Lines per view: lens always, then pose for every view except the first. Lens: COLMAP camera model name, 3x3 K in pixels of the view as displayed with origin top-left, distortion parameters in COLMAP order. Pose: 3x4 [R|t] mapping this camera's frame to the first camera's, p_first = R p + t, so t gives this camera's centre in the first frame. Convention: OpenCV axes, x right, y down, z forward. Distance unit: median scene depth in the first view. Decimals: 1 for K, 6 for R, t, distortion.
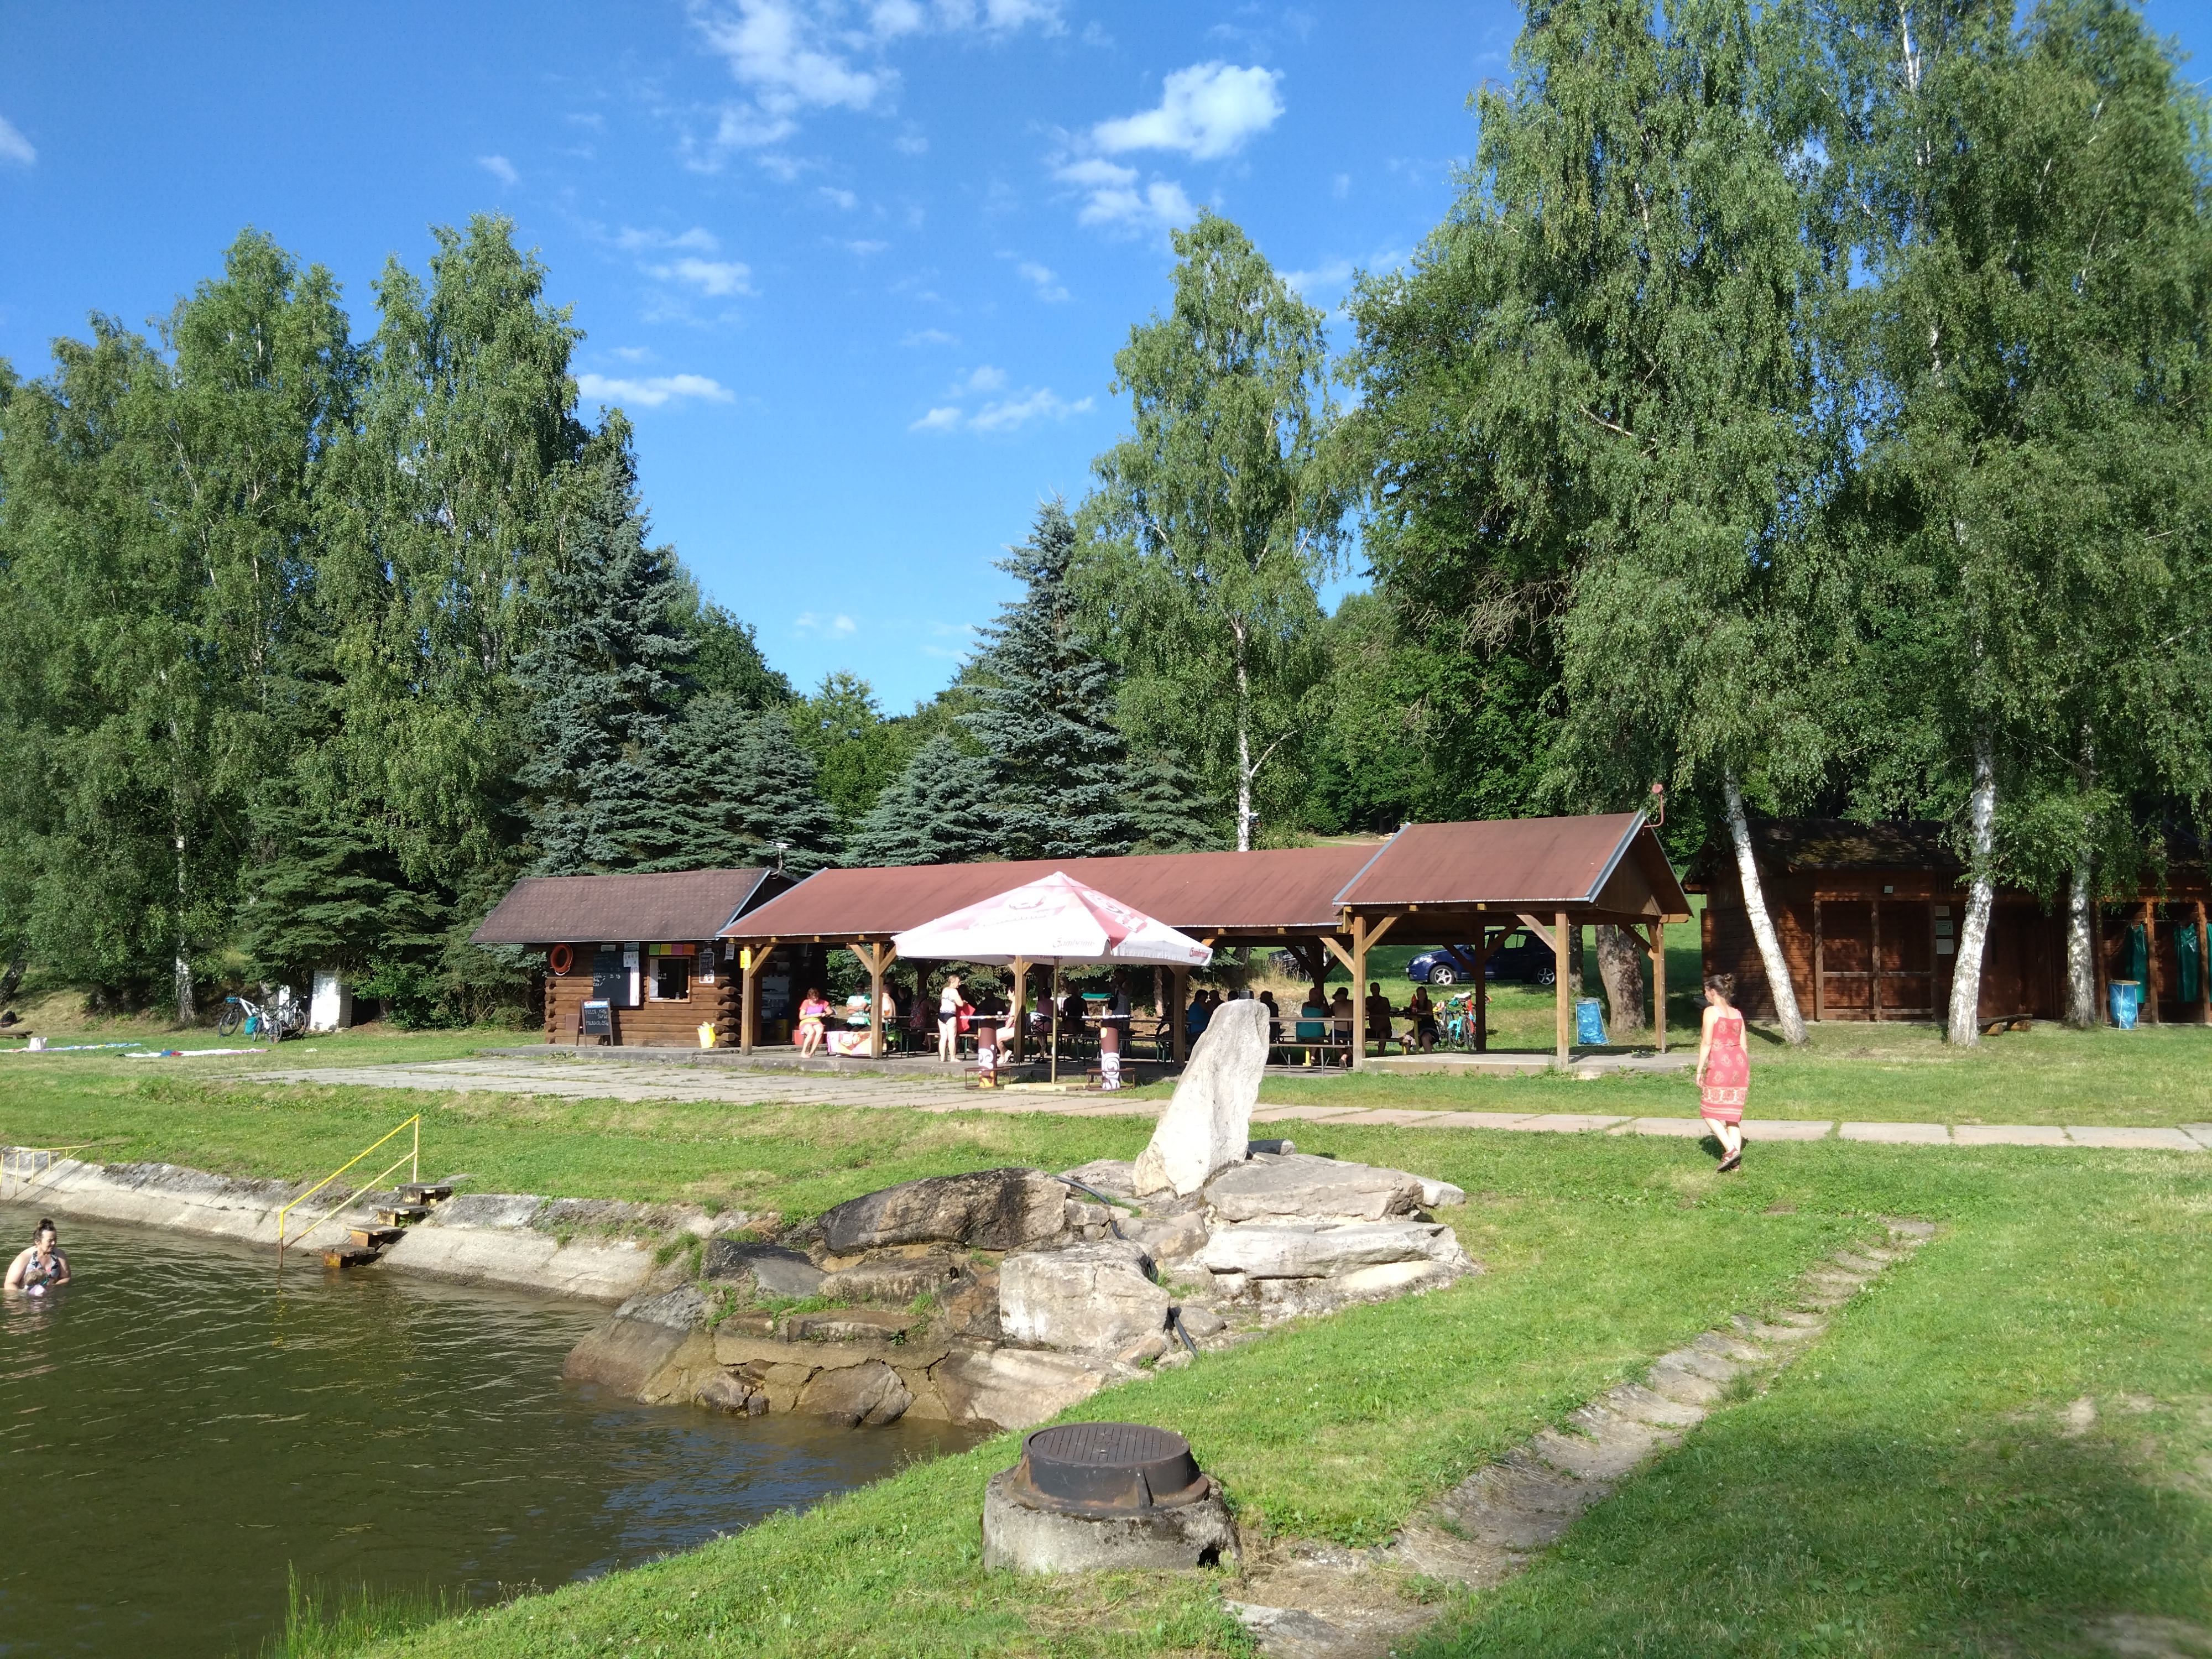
lens RADIAL K [[1886.9, 0, 1106.0], [0, 1886.9, 829.5], [0, 0, 1]] dist [0.003588, 0.009538]
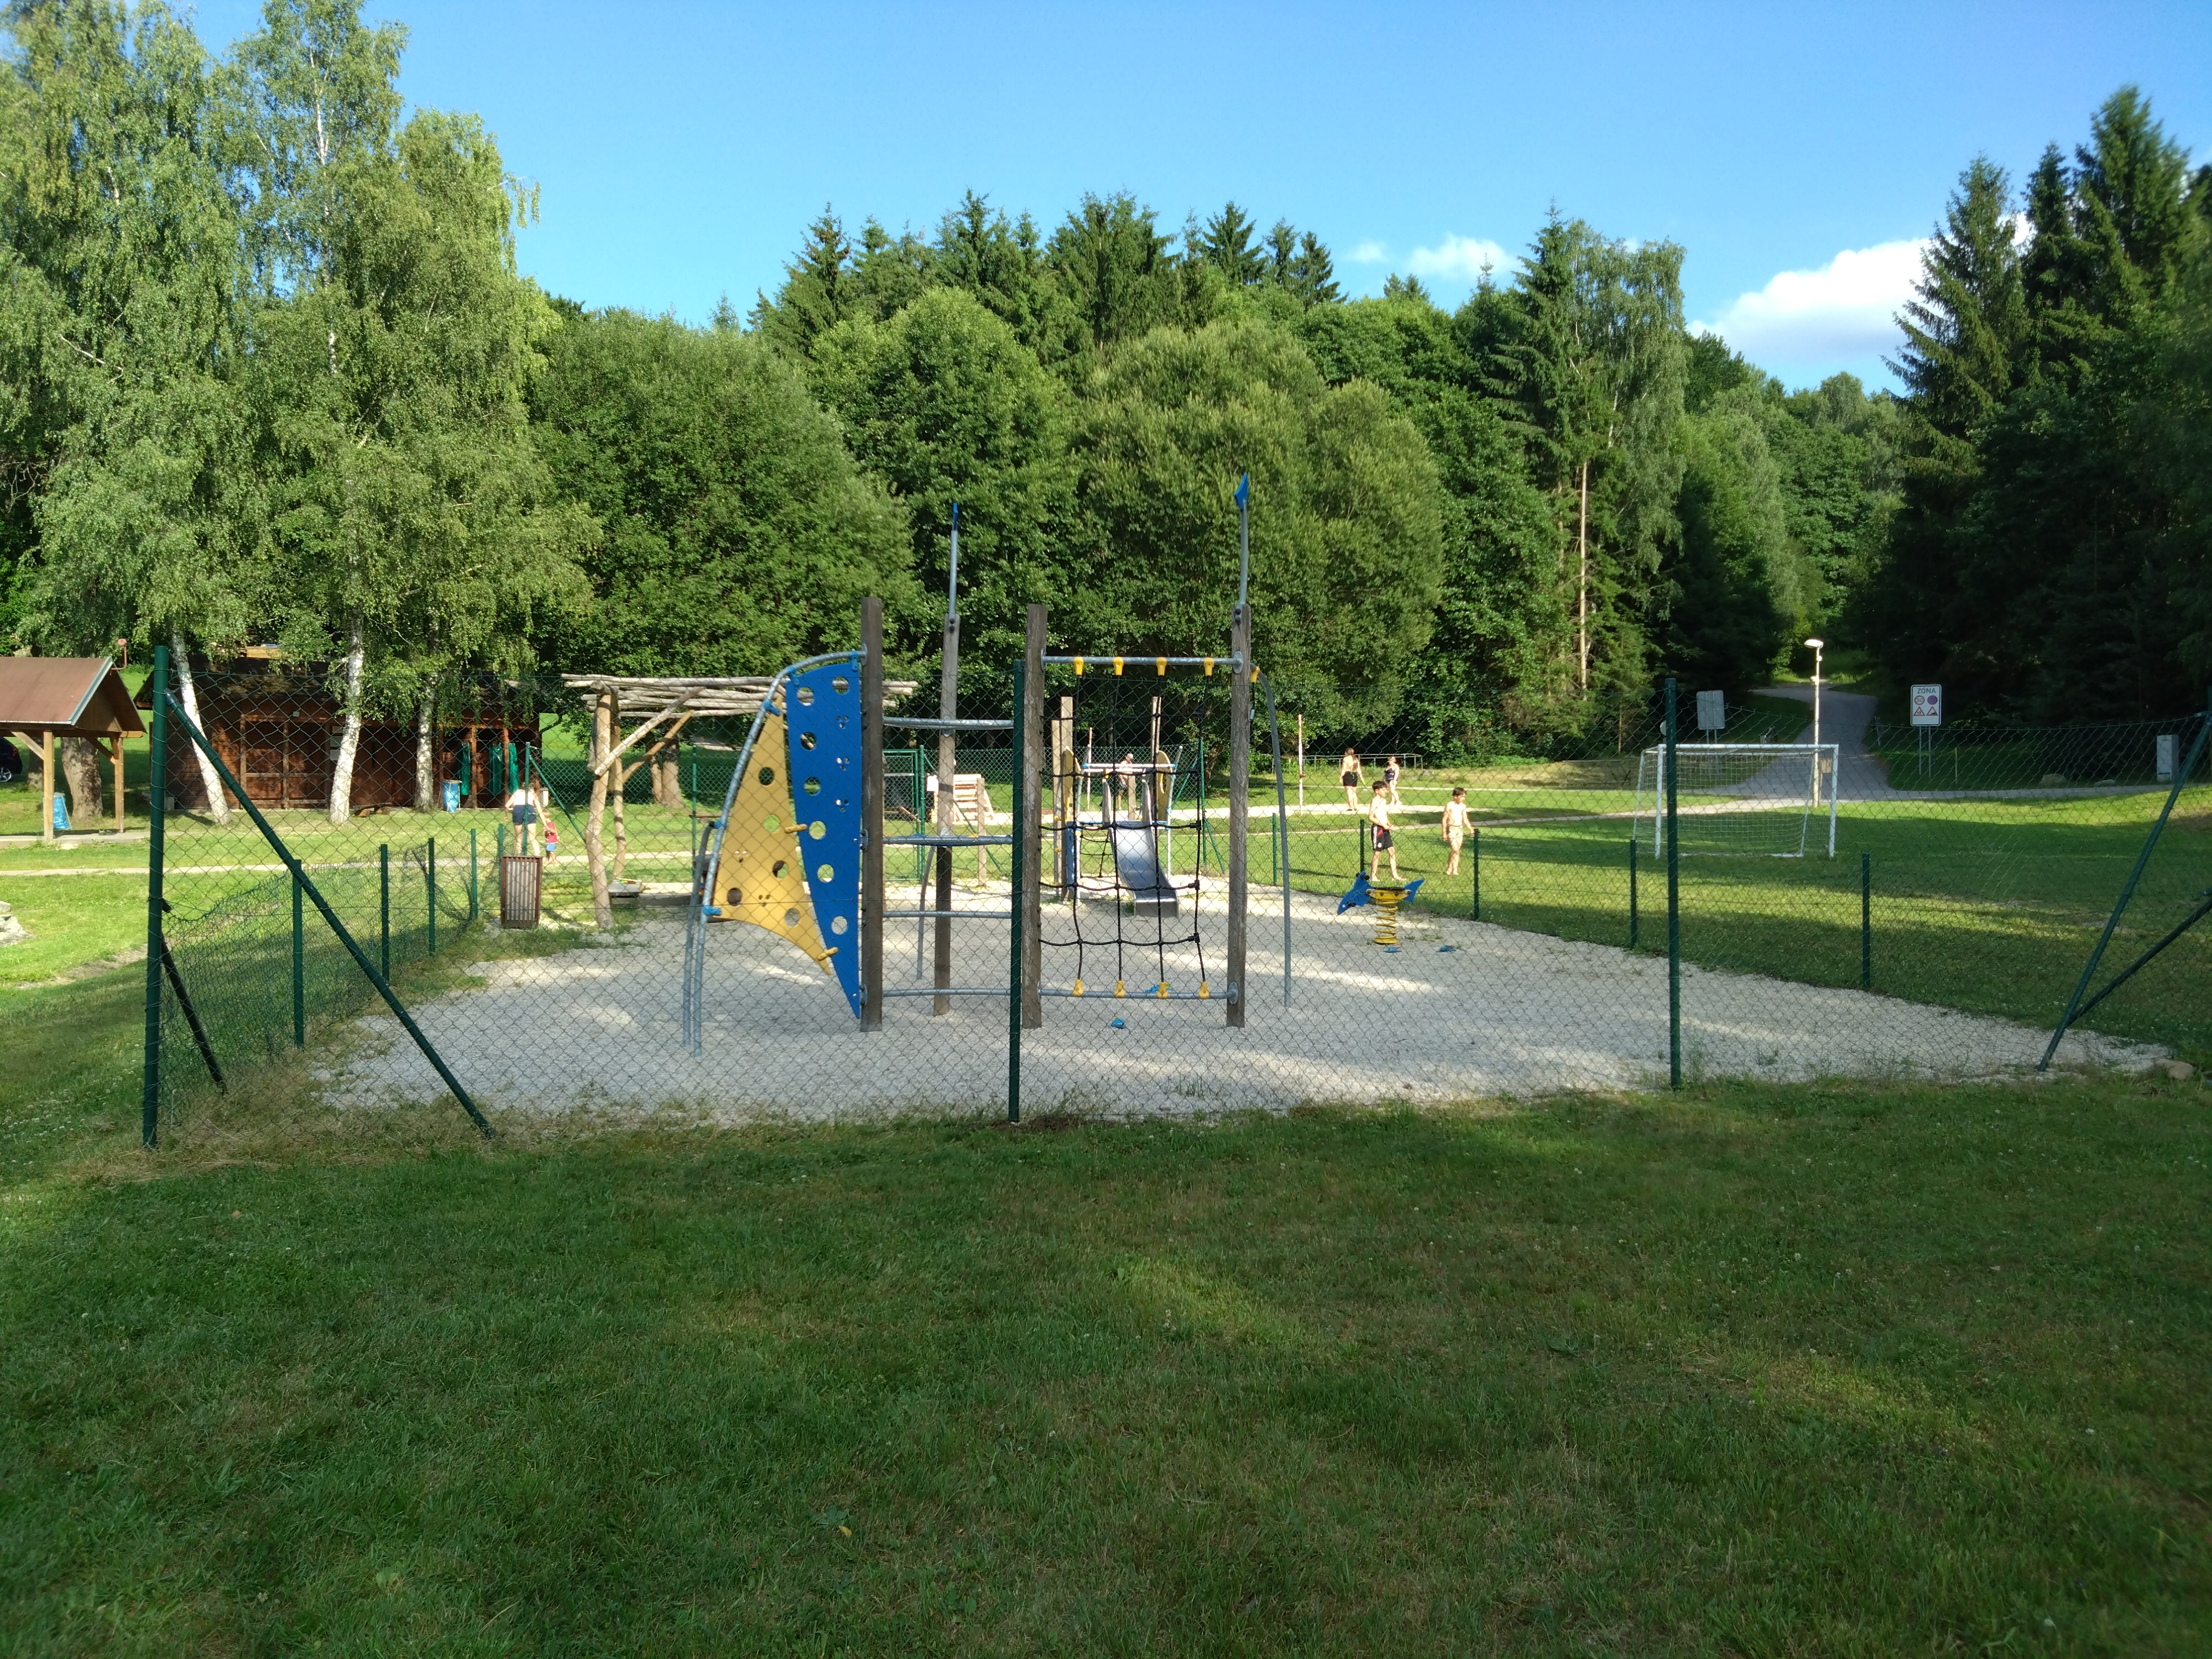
lens RADIAL K [[1886.9, 0, 1106.0], [0, 1886.9, 829.5], [0, 0, 1]] dist [0.003588, 0.009538]
pose [[0.711667, -0.014572, 0.702366, -0.158280], [-0.061937, 0.994590, 0.083393, -0.041920], [-0.699781, -0.102850, 0.706914, -0.465627]]
